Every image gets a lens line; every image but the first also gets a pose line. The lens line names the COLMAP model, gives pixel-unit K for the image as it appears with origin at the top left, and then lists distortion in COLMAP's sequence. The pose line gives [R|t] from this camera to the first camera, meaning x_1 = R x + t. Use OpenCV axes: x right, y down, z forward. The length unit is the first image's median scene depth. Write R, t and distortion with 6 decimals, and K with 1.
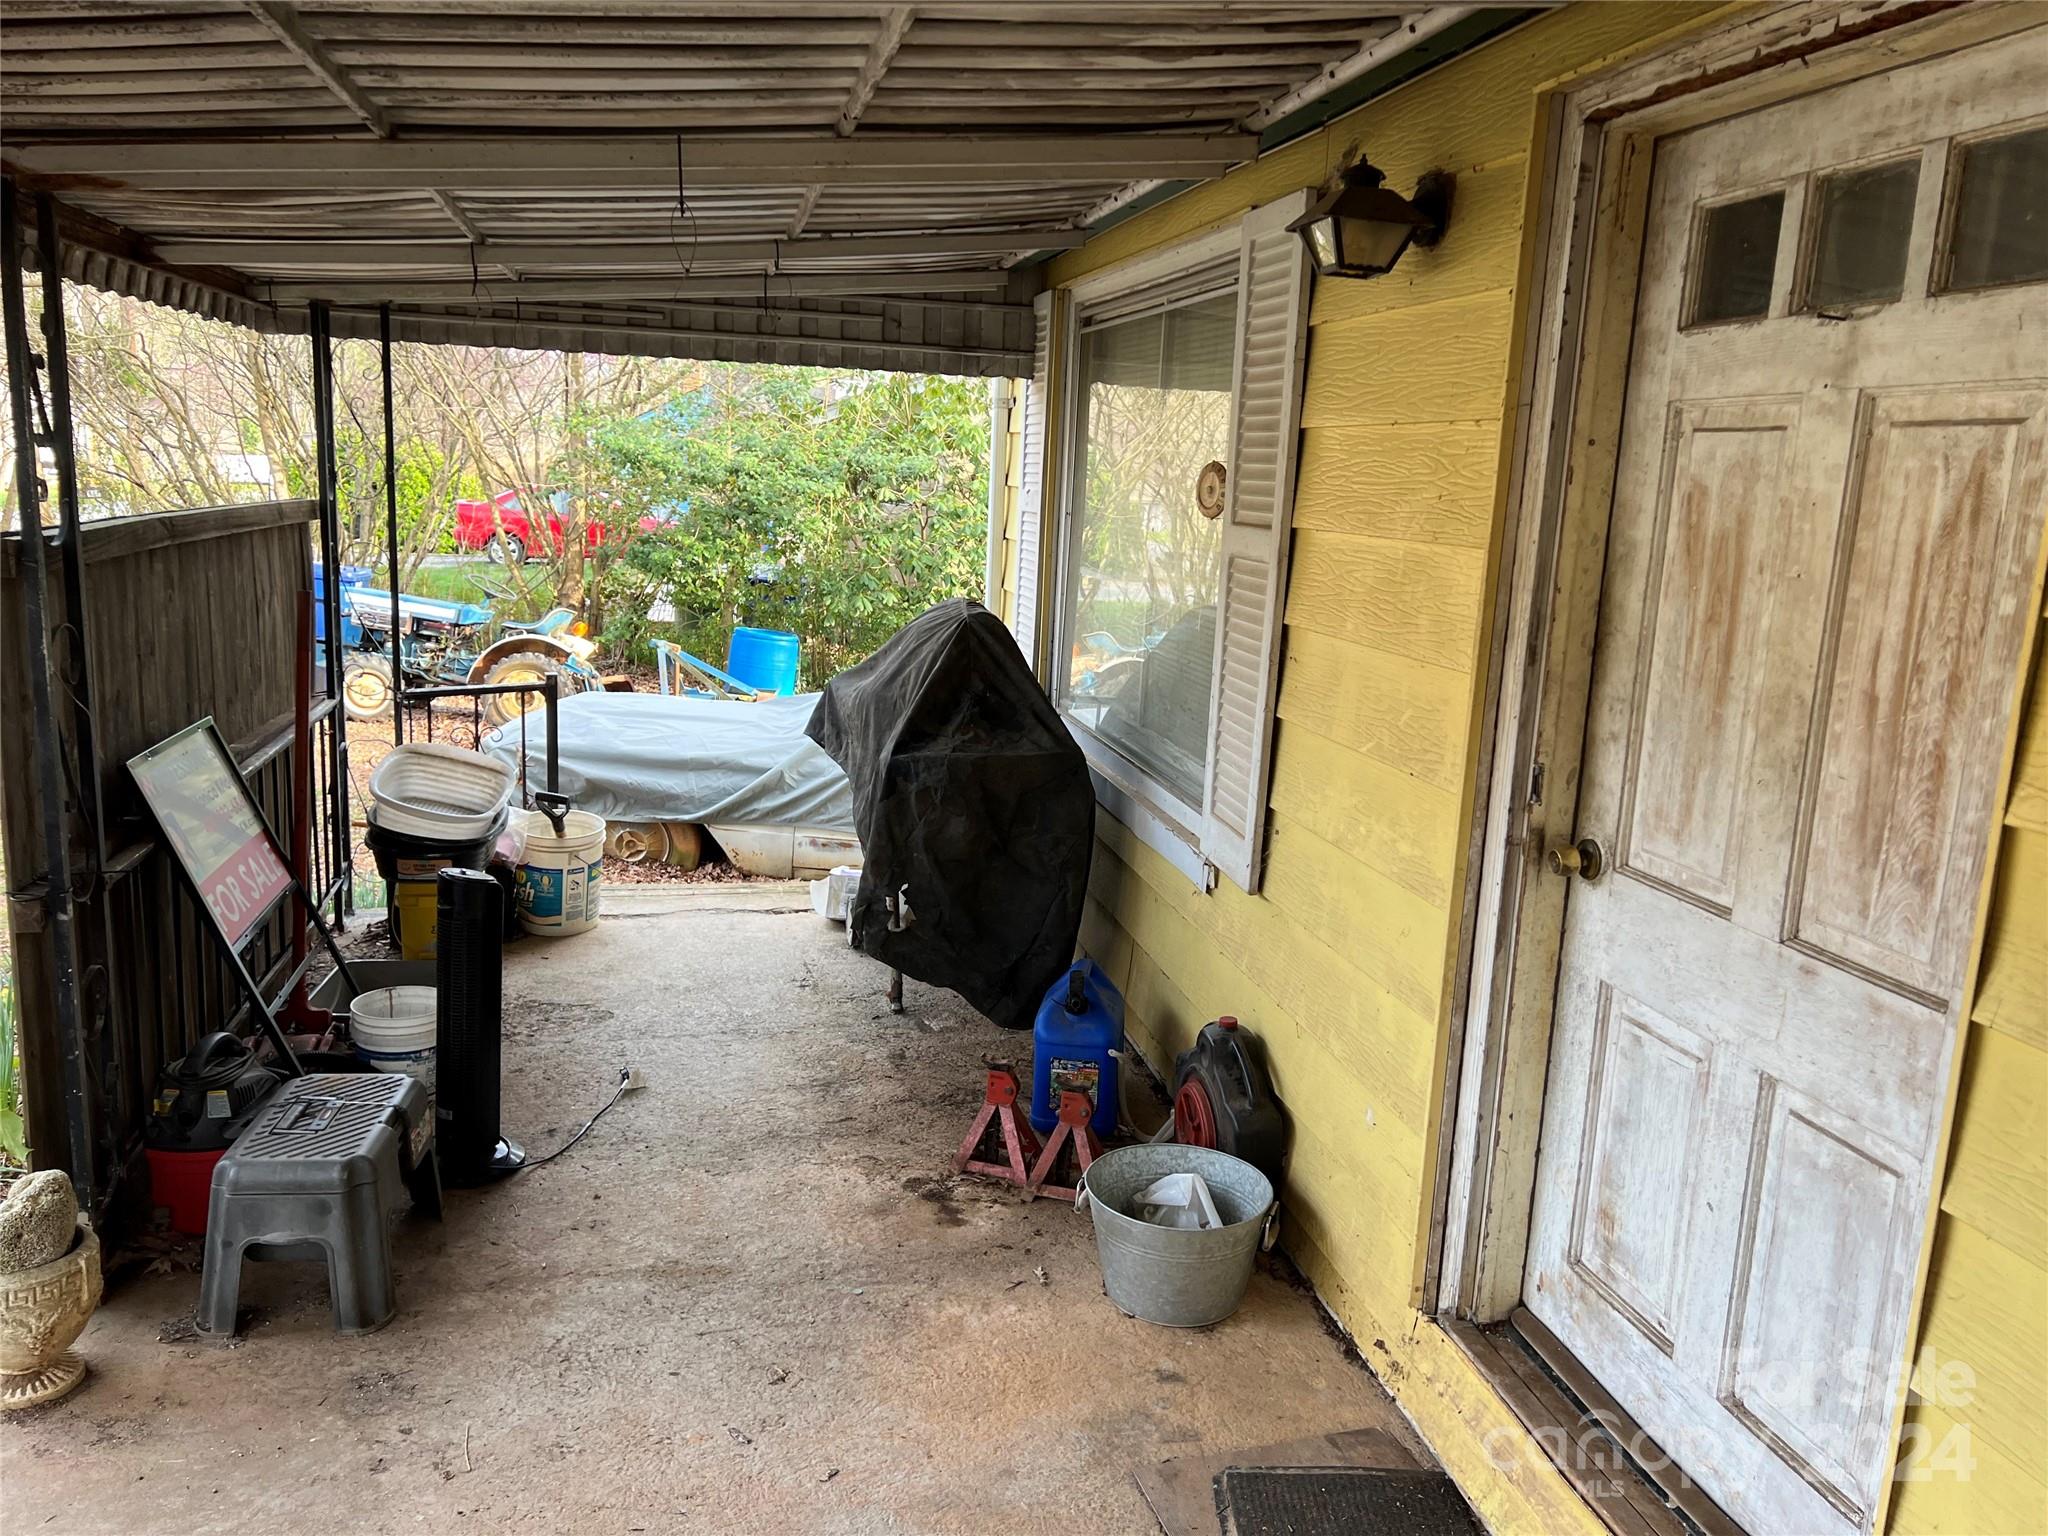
lens RADIAL K [[1522.9, 0, 1028.8], [0, 1522.9, 772.0], [0, 0, 1]] dist [0.024532, -0.053503]
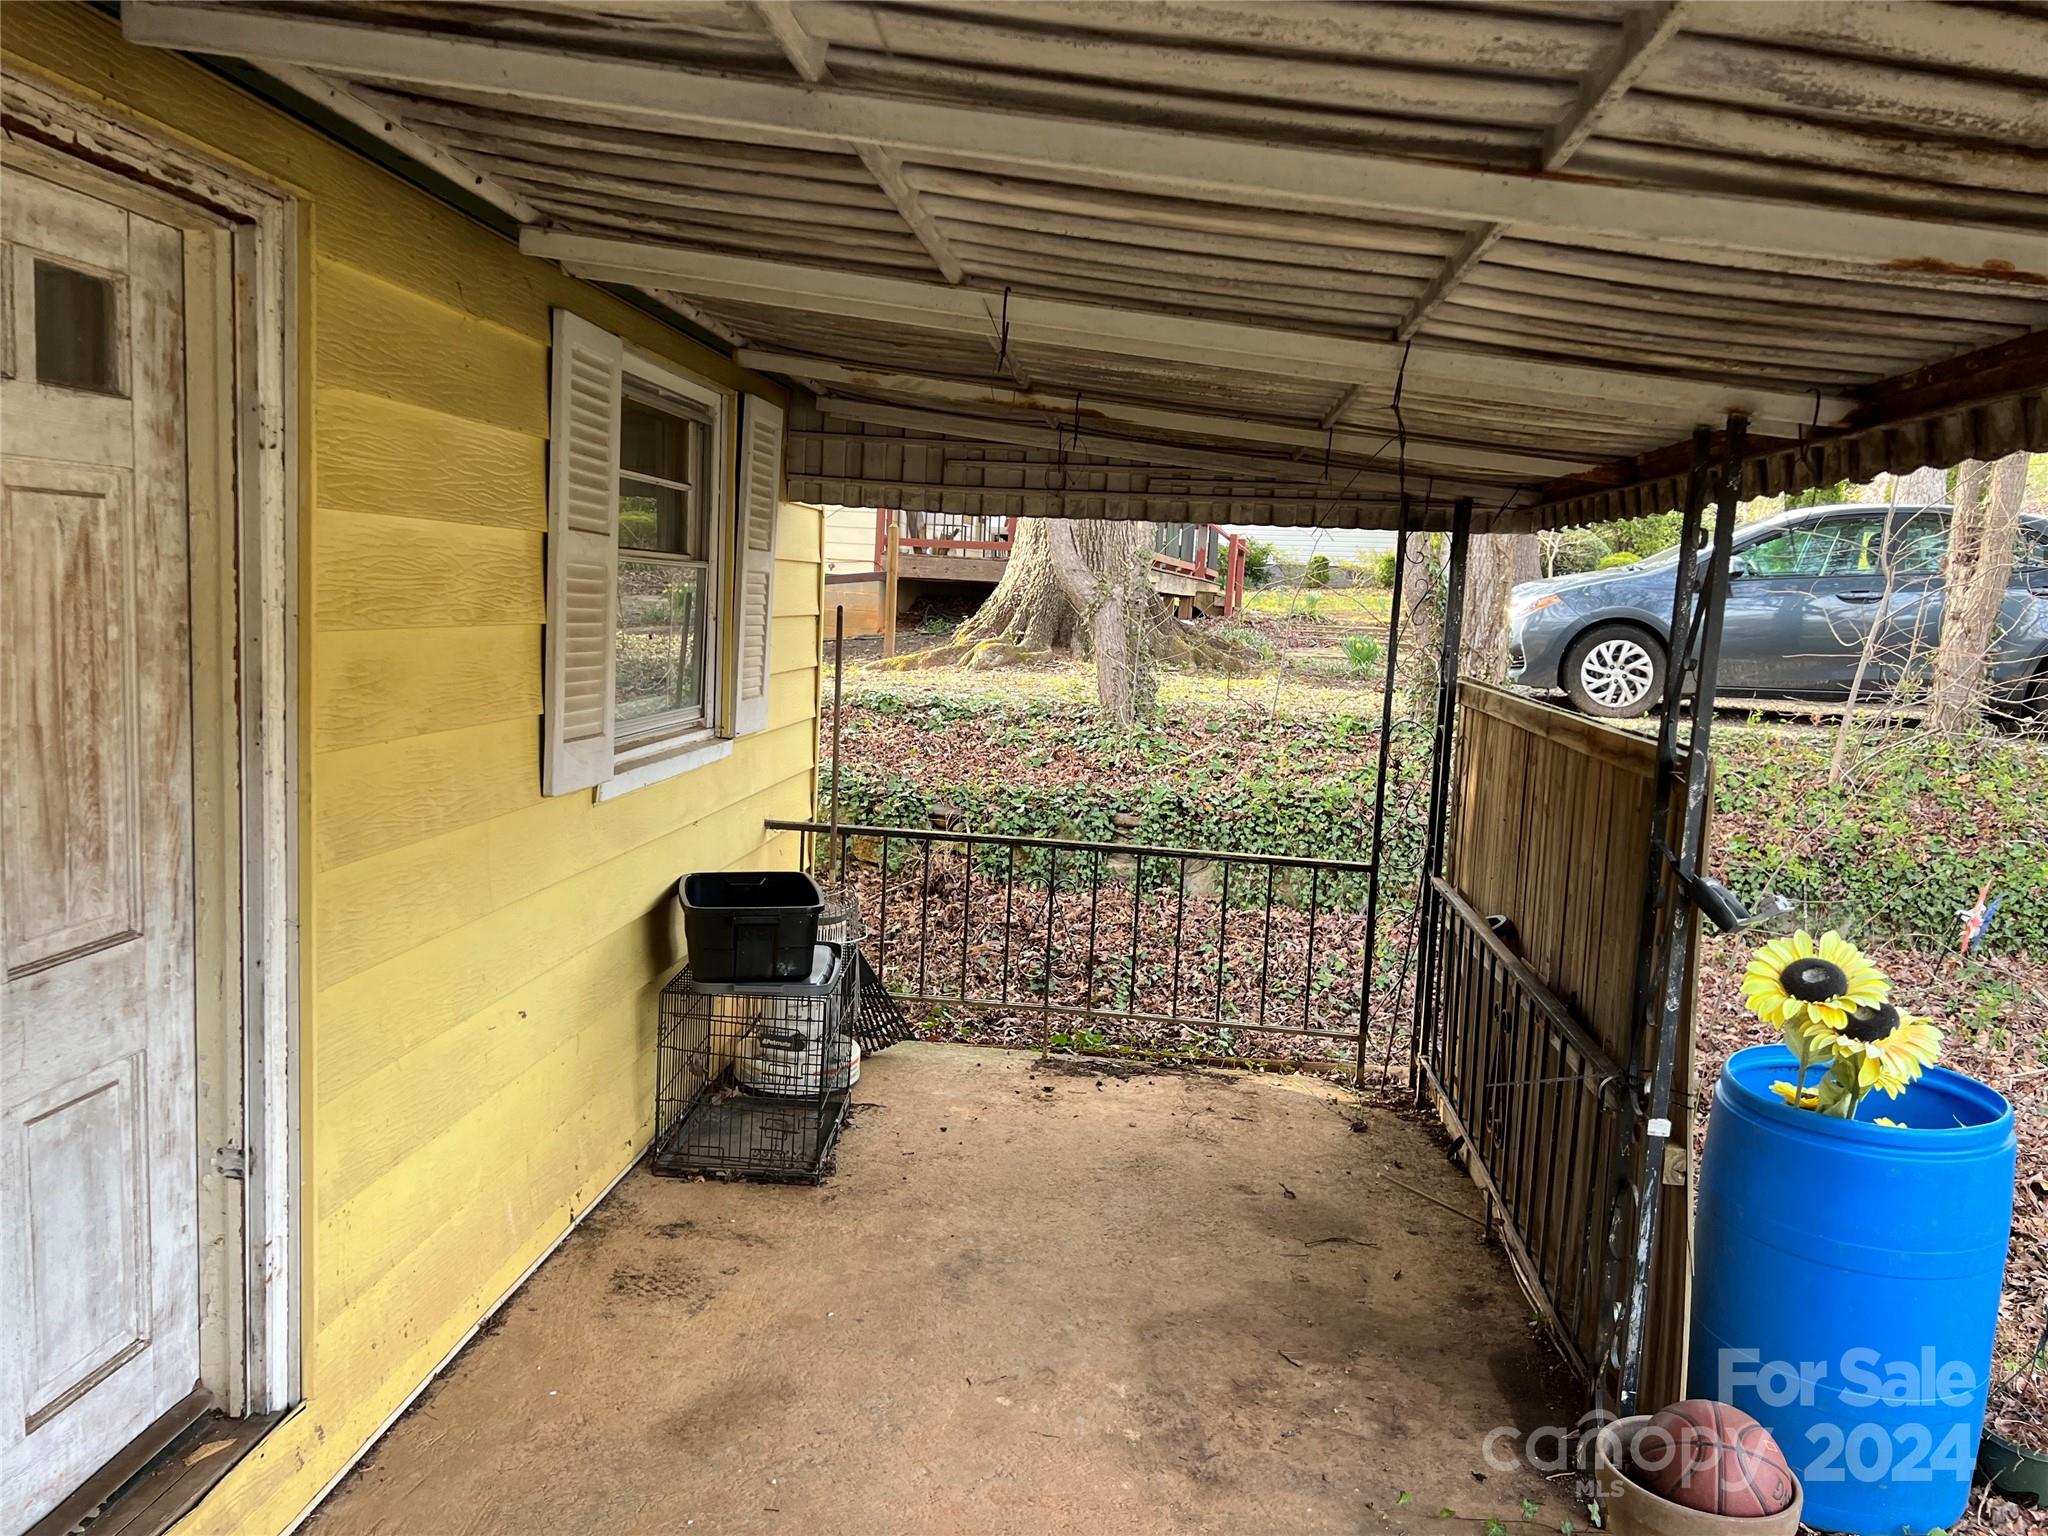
lens RADIAL K [[1522.9, 0, 1026.1], [0, 1522.9, 767.9], [0, 0, 1]] dist [0.024532, -0.053503]
pose [[-0.944980, -0.127433, 0.301286, -0.511825], [-0.029954, 0.950842, 0.308224, -0.412046], [-0.325753, 0.282241, -0.902344, 1.881864]]
